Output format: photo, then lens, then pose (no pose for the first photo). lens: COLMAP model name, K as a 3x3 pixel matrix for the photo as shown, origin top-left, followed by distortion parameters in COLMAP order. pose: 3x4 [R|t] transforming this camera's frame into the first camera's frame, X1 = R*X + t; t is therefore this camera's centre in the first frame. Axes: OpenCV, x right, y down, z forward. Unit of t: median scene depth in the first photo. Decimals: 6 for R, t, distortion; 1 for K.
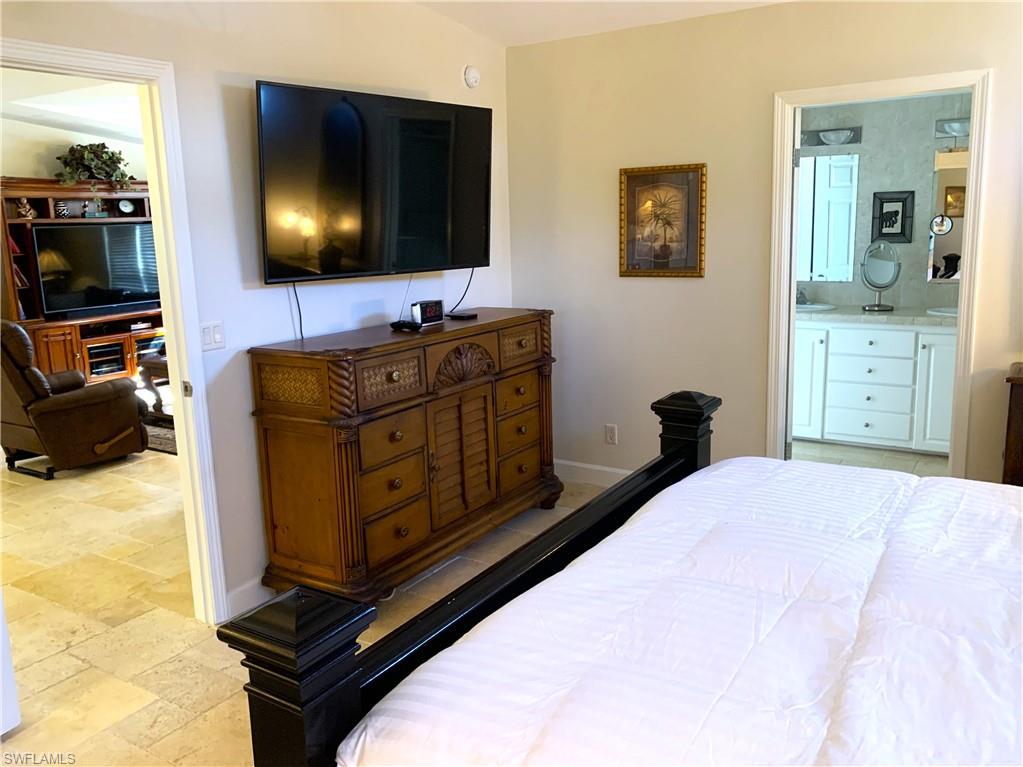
lens RADIAL K [[835.1, 0, 508.0], [0, 835.1, 370.3], [0, 0, 1]] dist [0.055981, -0.052115]
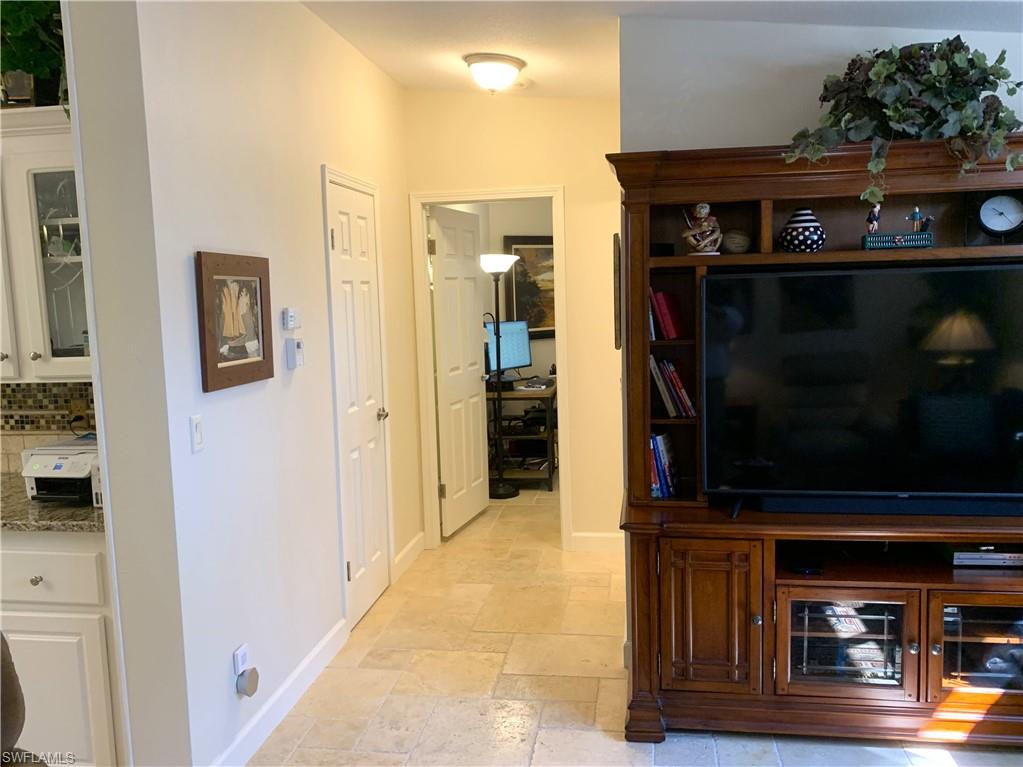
lens RADIAL K [[857.1, 0, 510.1], [0, 857.1, 372.5], [0, 0, 1]] dist [0.063871, -0.106098]
pose [[0.391824, 0.104661, -0.914068, -0.213351], [-0.148139, 0.987722, 0.049594, -0.124153], [0.908036, 0.115977, 0.402518, 0.721293]]
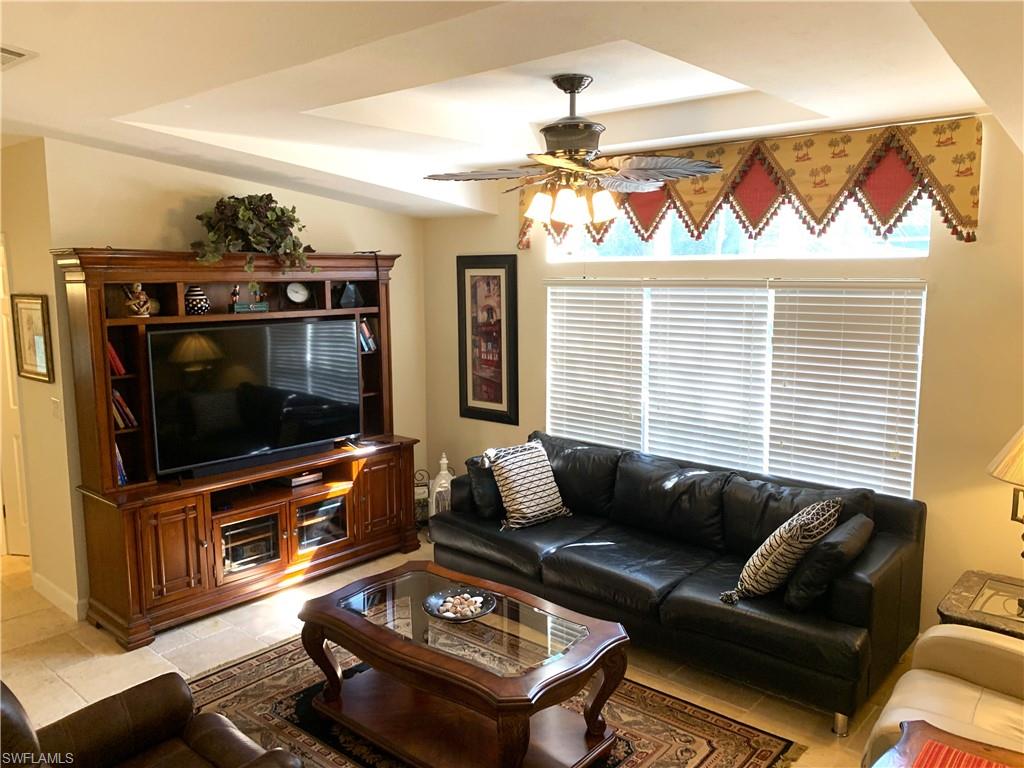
lens RADIAL K [[786.5, 0, 514.6], [0, 786.5, 375.7], [0, 0, 1]] dist [0.039418, -0.056444]
pose [[0.988898, 0.044277, -0.141844, -0.213663], [-0.050860, 0.997775, -0.043118, -0.120562], [0.139619, 0.049853, 0.988950, 0.460582]]
